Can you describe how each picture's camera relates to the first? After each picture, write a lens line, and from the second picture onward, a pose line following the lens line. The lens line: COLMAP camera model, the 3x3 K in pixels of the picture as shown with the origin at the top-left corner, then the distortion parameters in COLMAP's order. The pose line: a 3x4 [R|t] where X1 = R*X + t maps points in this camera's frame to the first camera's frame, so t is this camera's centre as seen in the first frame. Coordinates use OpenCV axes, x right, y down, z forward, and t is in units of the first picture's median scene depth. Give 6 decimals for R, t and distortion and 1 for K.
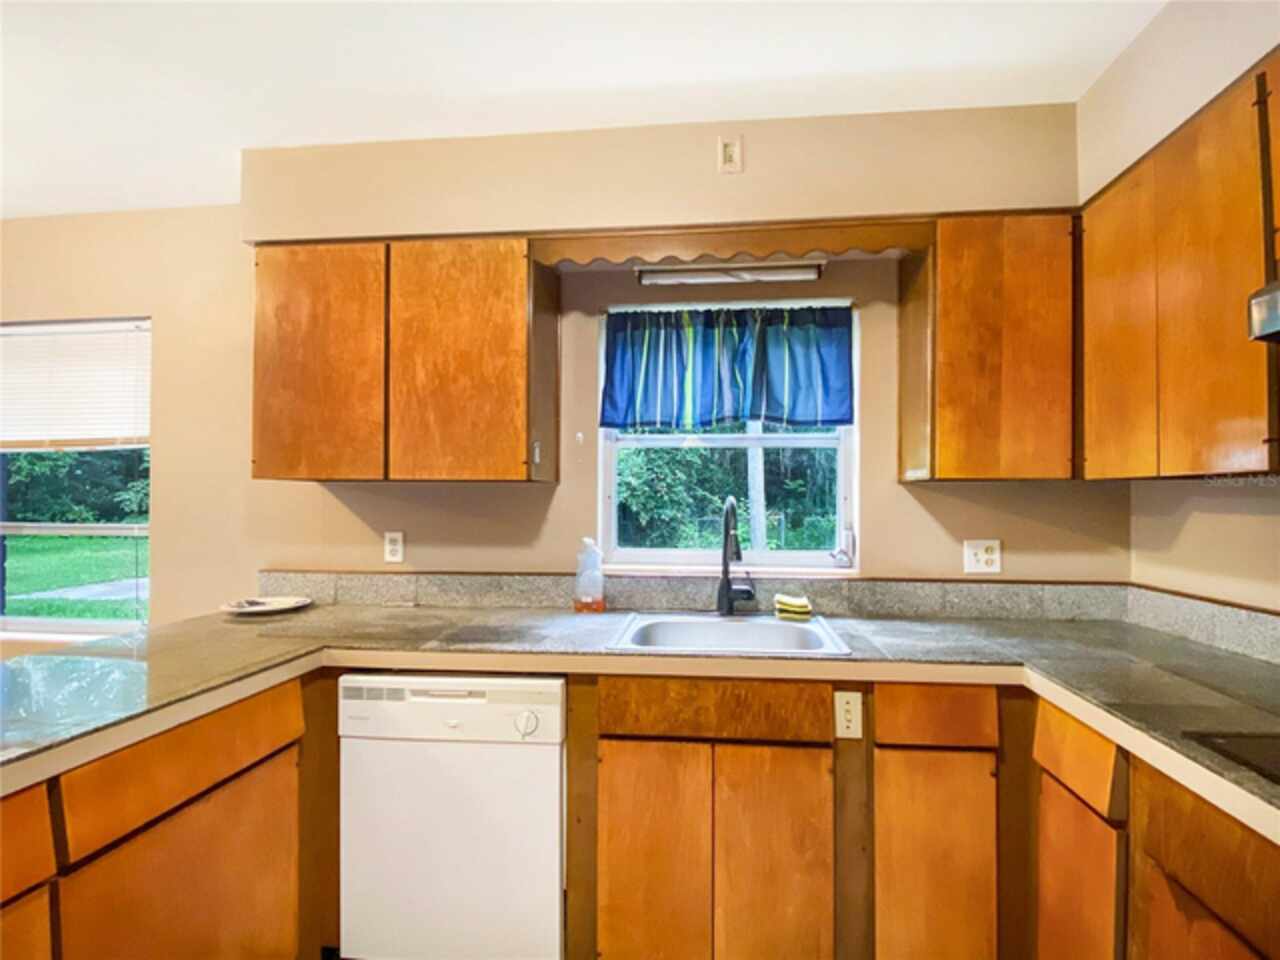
lens RADIAL K [[609.7, 0, 640.0], [0, 609.7, 480.0], [0, 0, 1]] dist [0.068178, -0.043728]
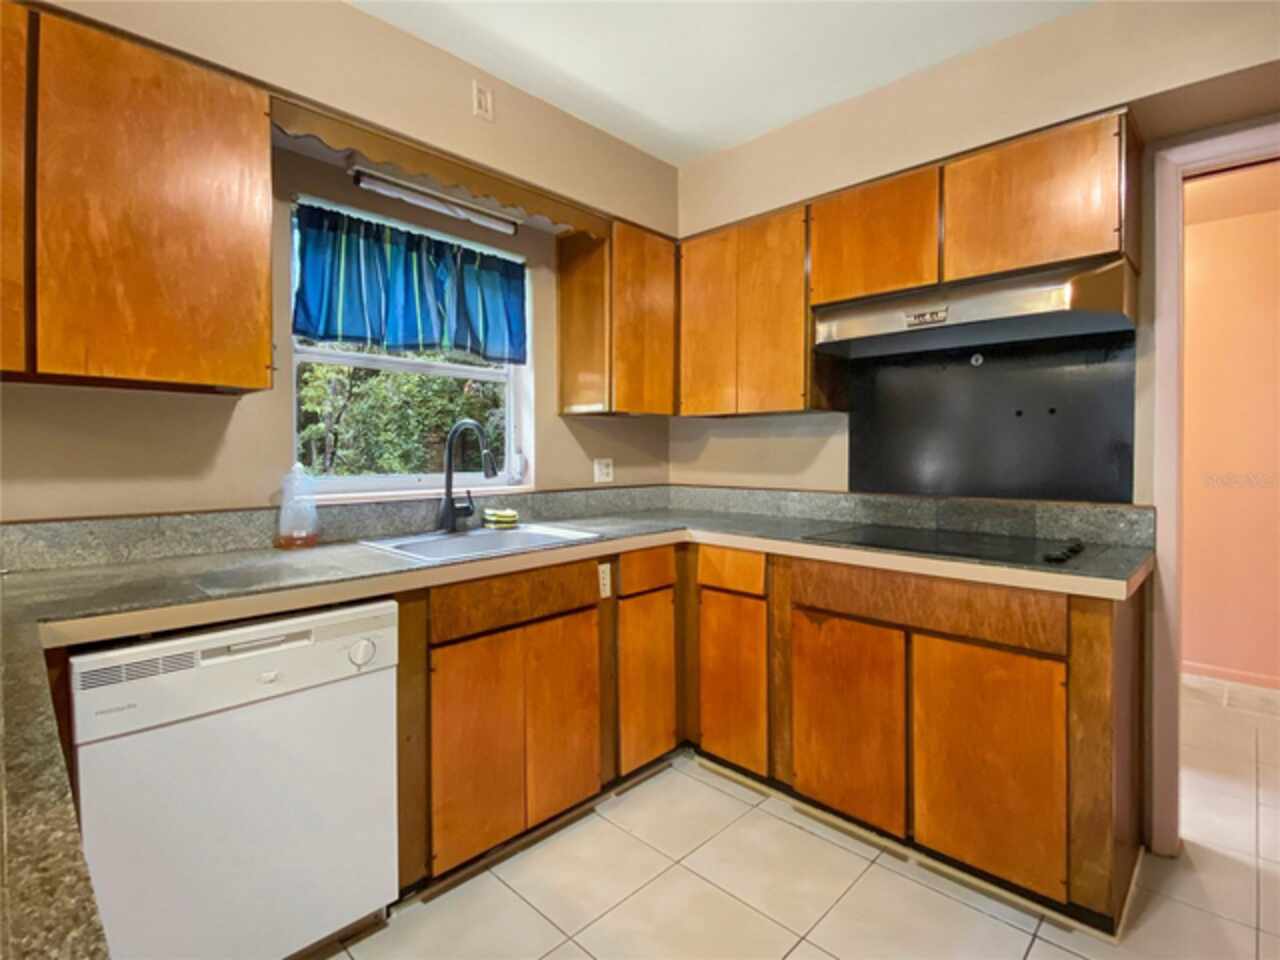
lens RADIAL K [[629.2, 0, 641.1], [0, 629.2, 450.8], [0, 0, 1]] dist [0.002119, -0.000995]
pose [[0.609073, -0.000674, 0.793114, -0.518091], [-0.028383, 0.999341, 0.022646, 0.045854], [-0.792606, -0.036304, 0.608652, 0.082602]]
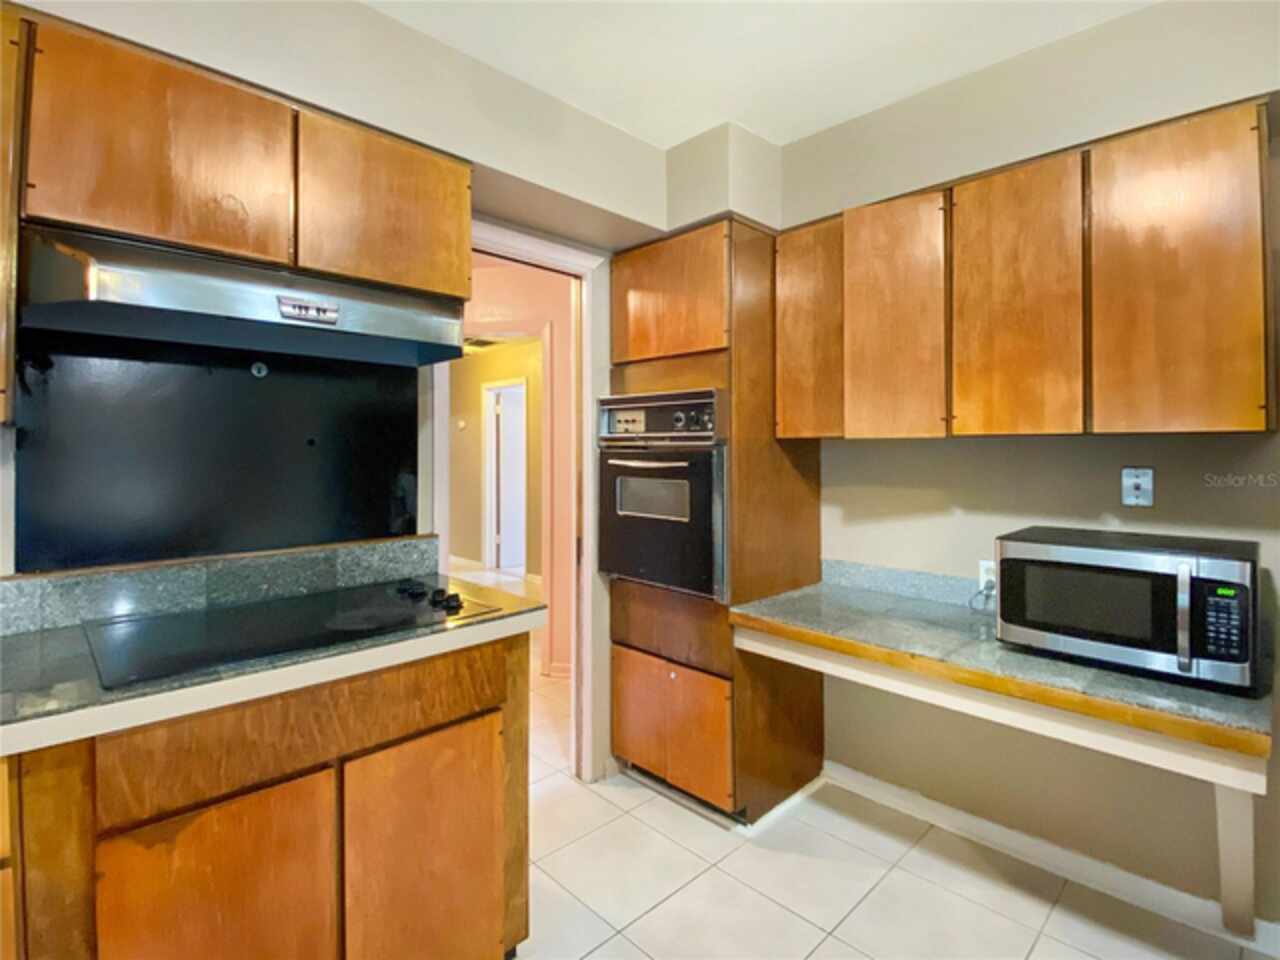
lens RADIAL K [[618.8, 0, 641.6], [0, 618.8, 439.9], [0, 0, 1]] dist [0.030500, -0.032315]
pose [[-0.780897, 0.007721, 0.624611, -0.206032], [-0.024005, 0.998814, -0.042359, 0.011944], [-0.624198, -0.048072, -0.779786, 0.610531]]
